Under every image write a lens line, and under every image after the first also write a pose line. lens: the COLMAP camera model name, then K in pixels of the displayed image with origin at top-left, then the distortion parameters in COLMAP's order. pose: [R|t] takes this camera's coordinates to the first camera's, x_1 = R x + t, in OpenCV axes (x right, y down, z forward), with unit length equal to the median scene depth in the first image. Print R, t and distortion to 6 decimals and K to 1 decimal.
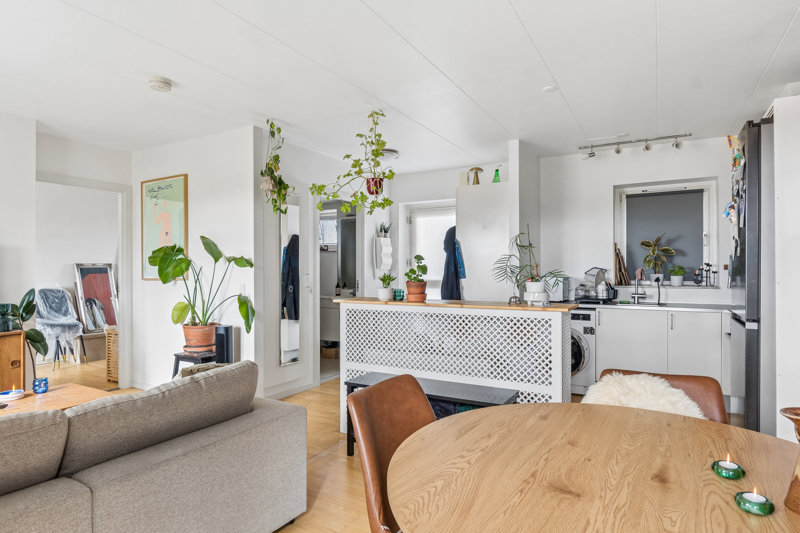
lens RADIAL K [[448.2, 0, 404.3], [0, 448.2, 271.3], [0, 0, 1]] dist [-0.002658, 0.001347]
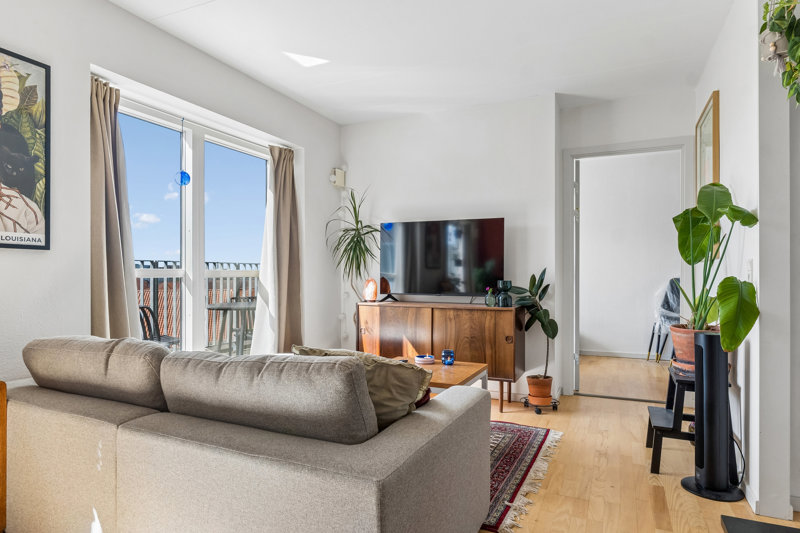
lens RADIAL K [[484.0, 0, 426.4], [0, 484.0, 275.1], [0, 0, 1]] dist [-0.006614, 0.000778]
pose [[0.077209, 0.003398, -0.997009, 0.269052], [0.000476, 0.999994, 0.003445, 0.066582], [0.997015, -0.000741, 0.077207, 0.873933]]
